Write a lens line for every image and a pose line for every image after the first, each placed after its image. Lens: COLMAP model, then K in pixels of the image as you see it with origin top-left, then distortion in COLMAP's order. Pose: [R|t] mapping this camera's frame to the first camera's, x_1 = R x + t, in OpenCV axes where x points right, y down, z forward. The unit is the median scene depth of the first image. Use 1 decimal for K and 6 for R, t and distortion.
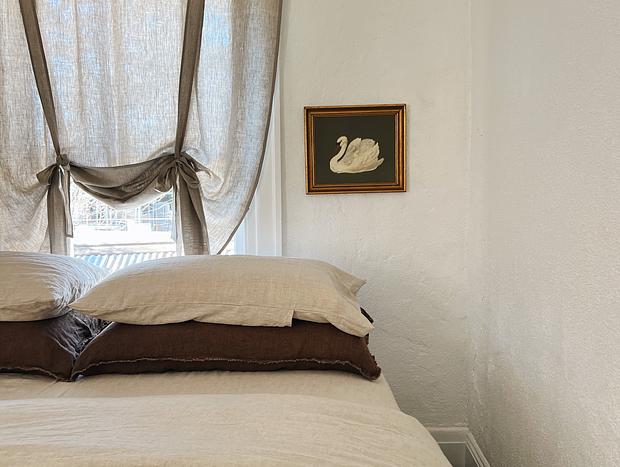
lens RADIAL K [[615.3, 0, 311.4], [0, 615.3, 234.3], [0, 0, 1]] dist [0.013727, 0.000000]
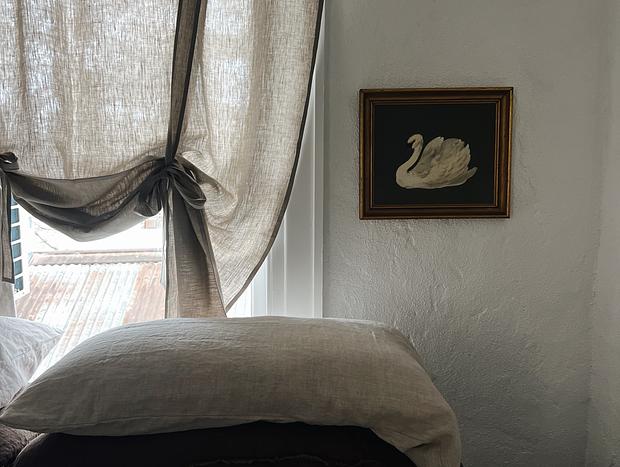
lens RADIAL K [[615.3, 0, 311.0], [0, 615.3, 239.6], [0, 0, 1]] dist [0.013727, 0.000000]
pose [[0.998252, 0.019654, -0.055743, -0.025065], [-0.018781, 0.999693, 0.016154, -0.054627], [0.056043, -0.015079, 0.998314, 0.330961]]
